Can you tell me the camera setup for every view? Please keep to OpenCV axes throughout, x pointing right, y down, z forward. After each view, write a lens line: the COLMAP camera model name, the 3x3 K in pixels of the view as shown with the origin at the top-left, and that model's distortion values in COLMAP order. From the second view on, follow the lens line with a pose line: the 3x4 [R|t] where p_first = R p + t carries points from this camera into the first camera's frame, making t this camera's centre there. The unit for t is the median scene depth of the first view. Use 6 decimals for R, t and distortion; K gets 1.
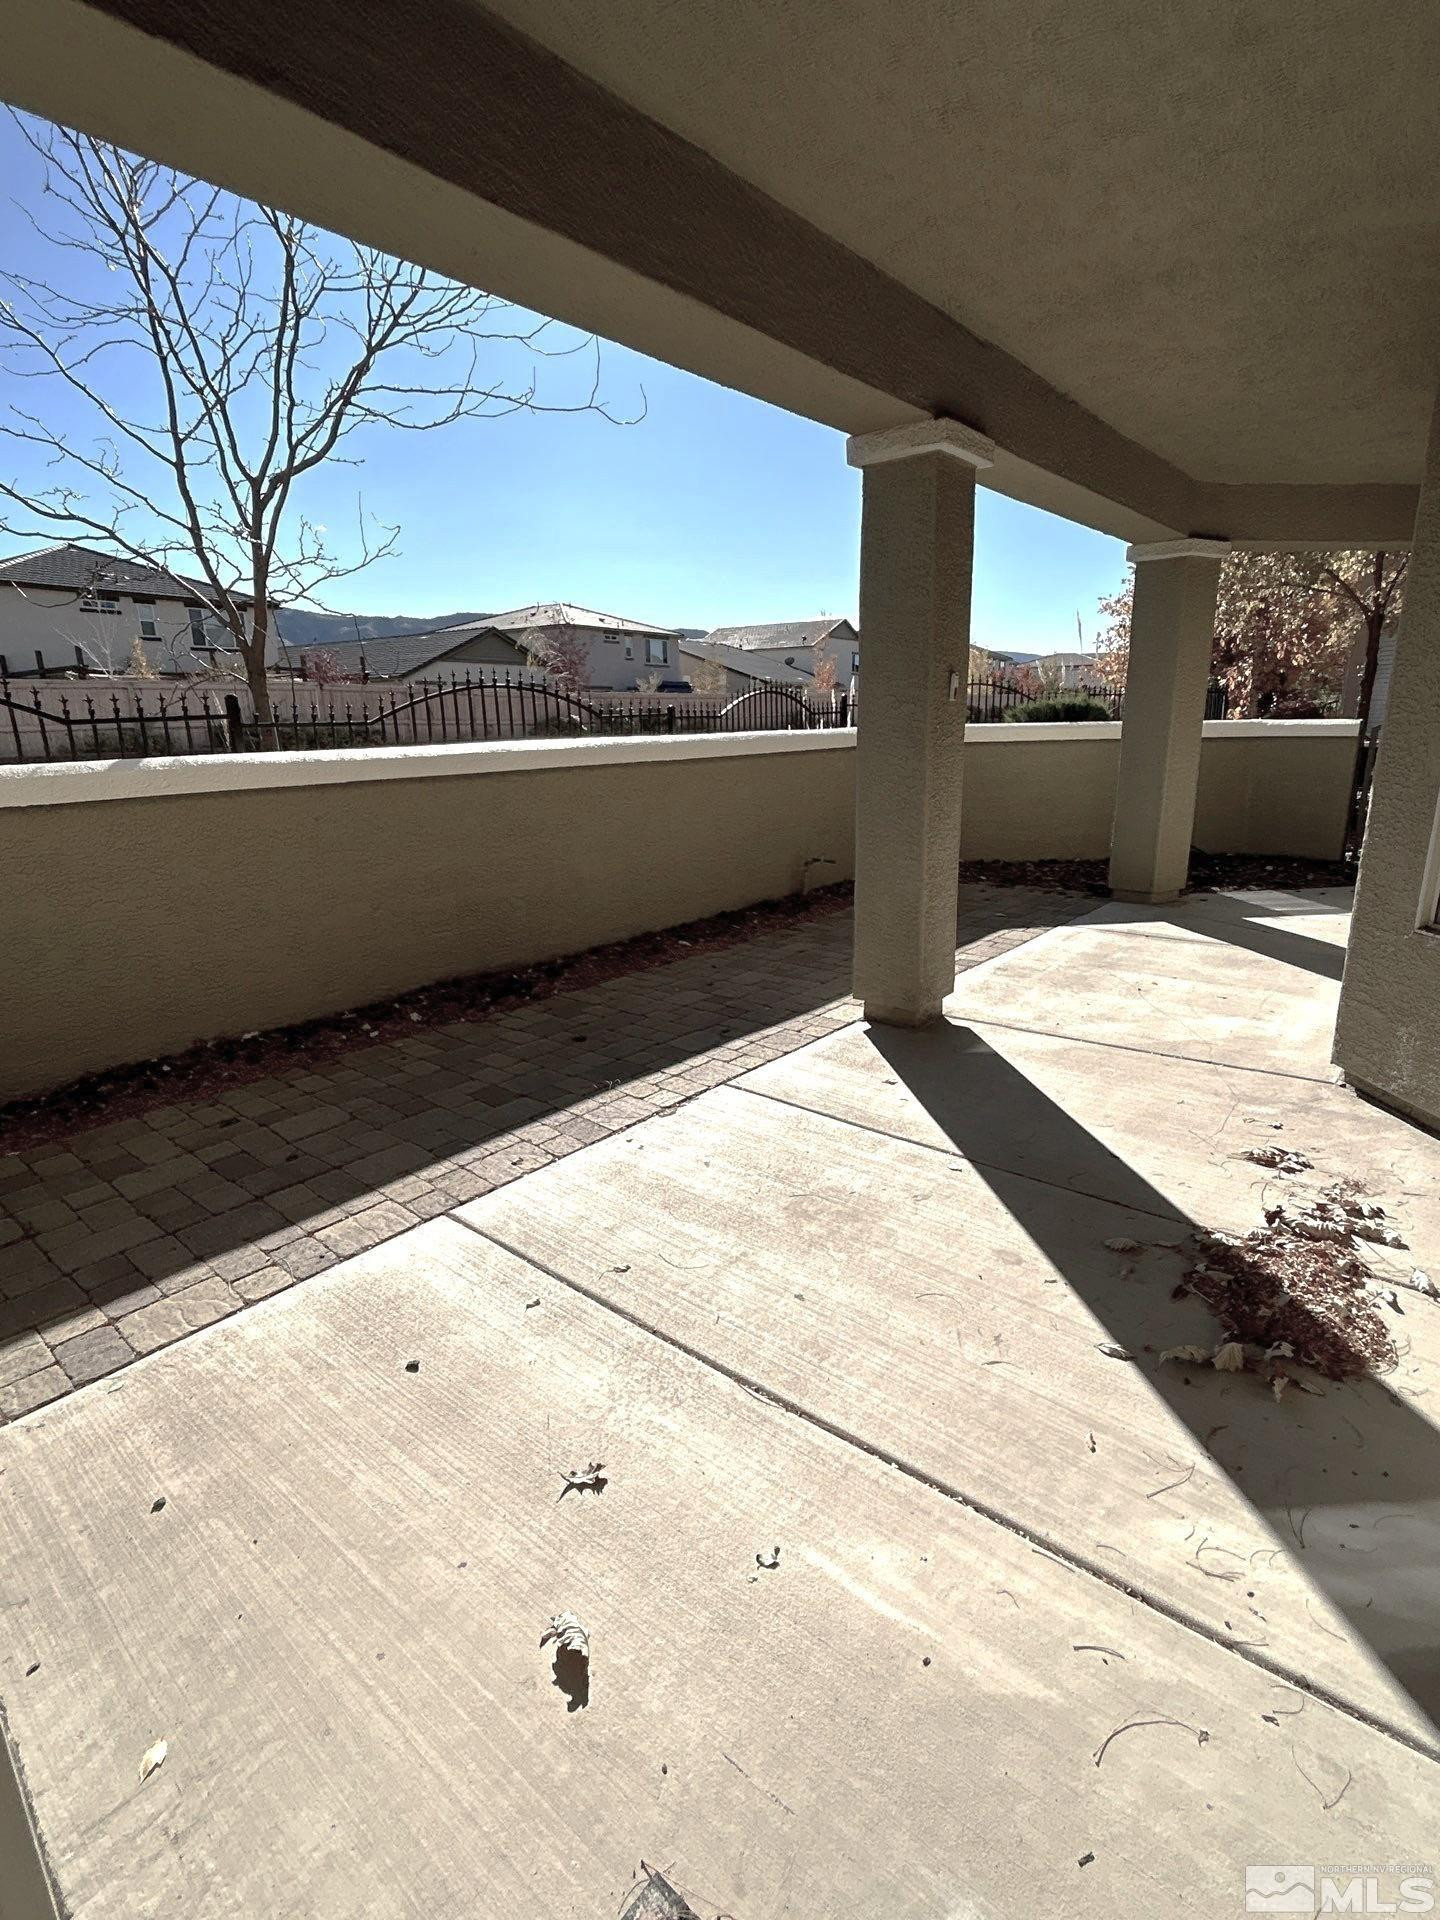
lens RADIAL K [[925.0, 0, 725.1], [0, 925.0, 959.7], [0, 0, 1]] dist [-0.002116, 0.000279]
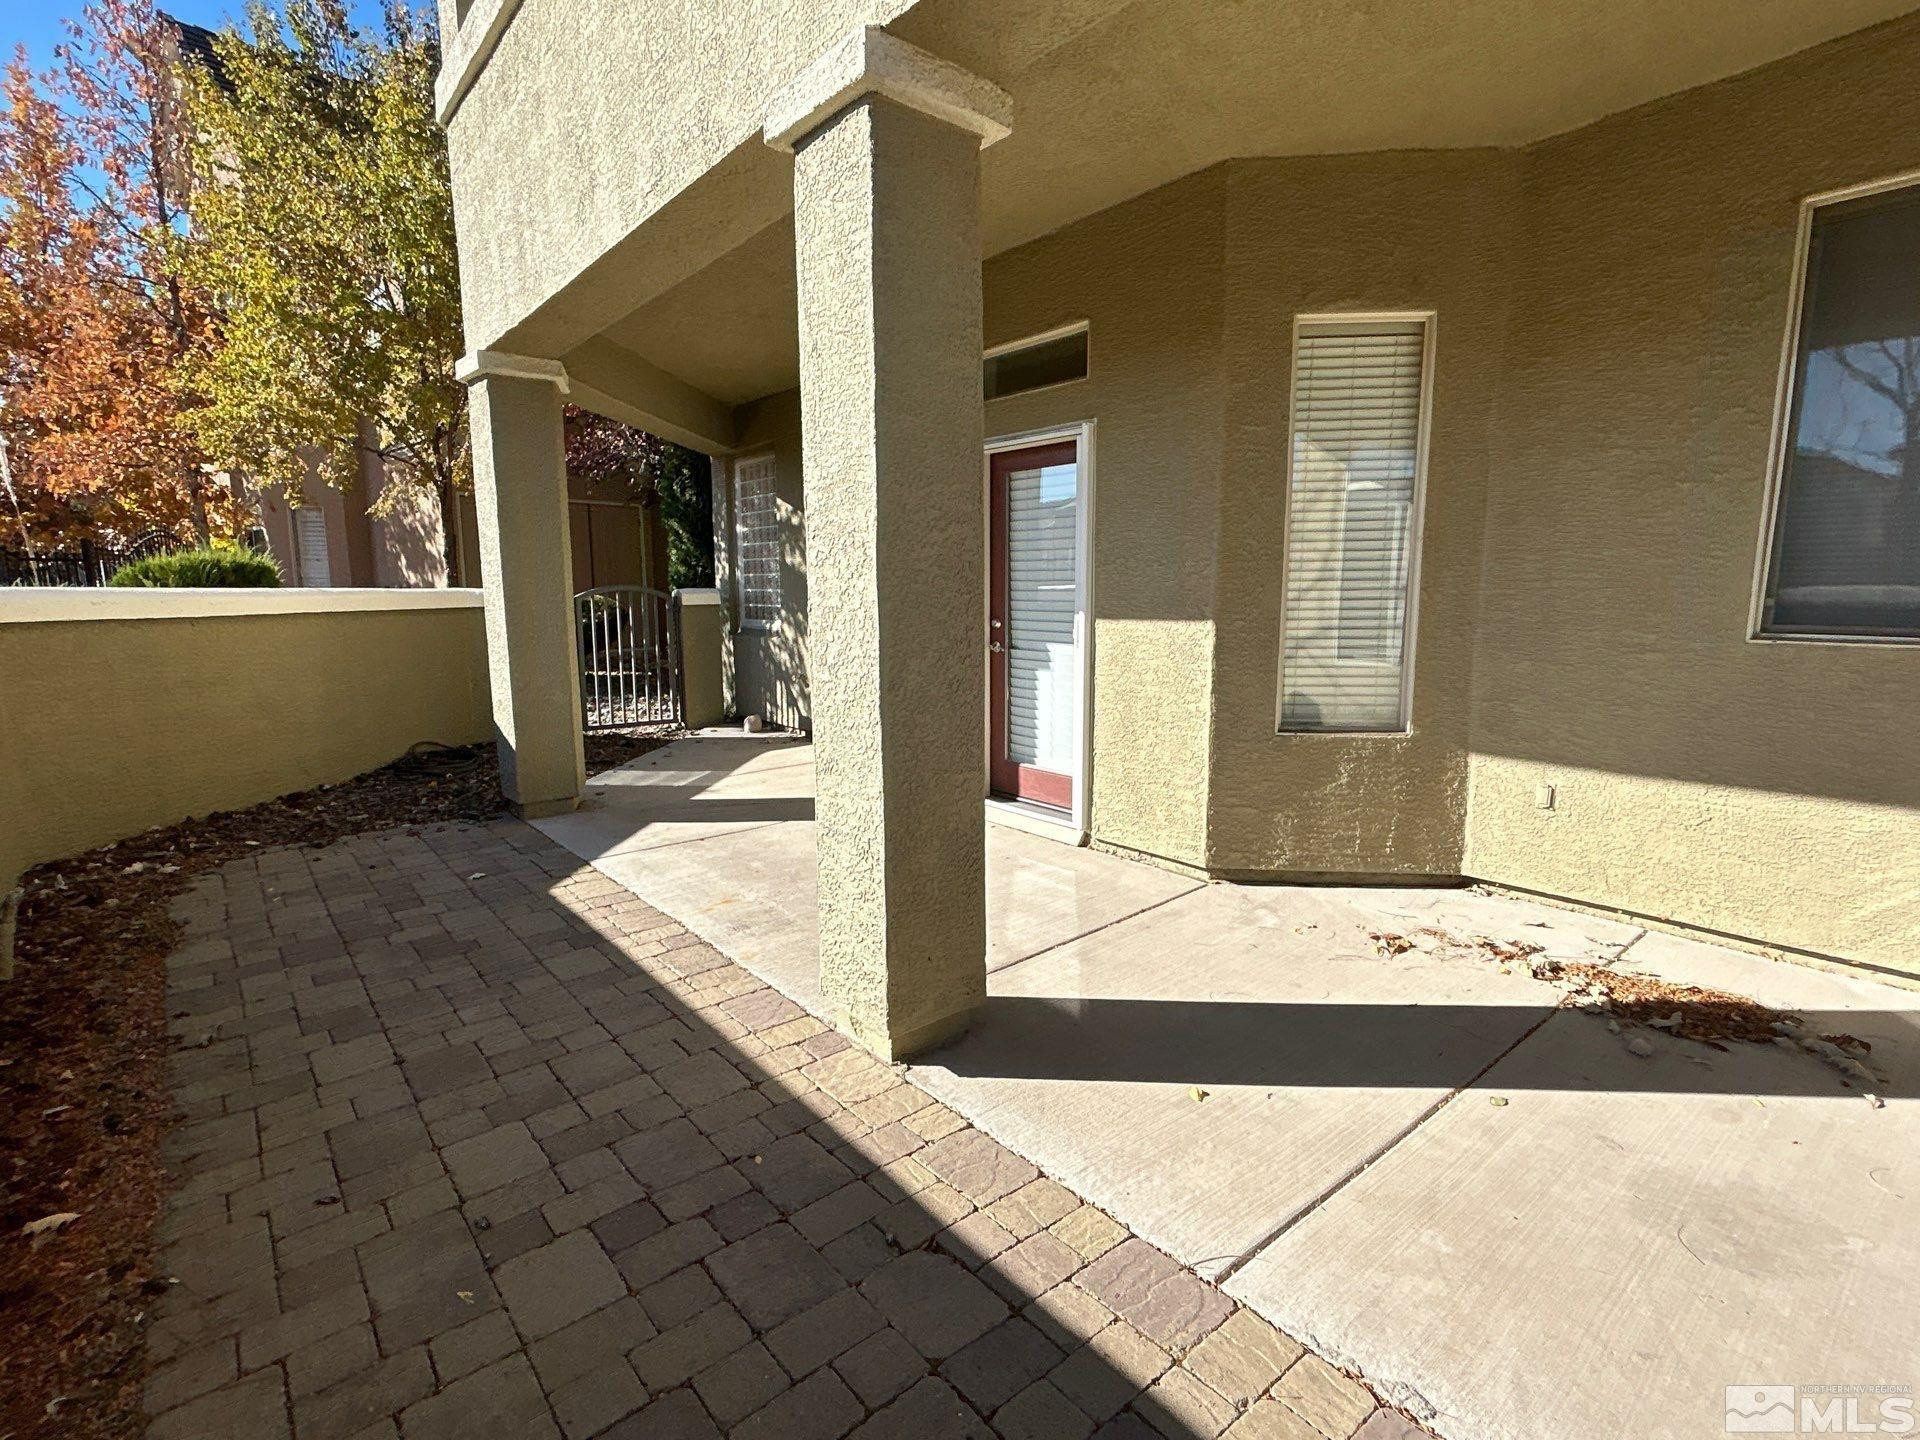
lens RADIAL K [[925.0, 0, 964.2], [0, 925.0, 722.8], [0, 0, 1]] dist [-0.002116, 0.000279]
pose [[0.177718, -0.124483, 0.976176, -0.287012], [0.251500, 0.964770, 0.077242, -0.133670], [-0.951401, 0.231781, 0.202765, 0.623398]]
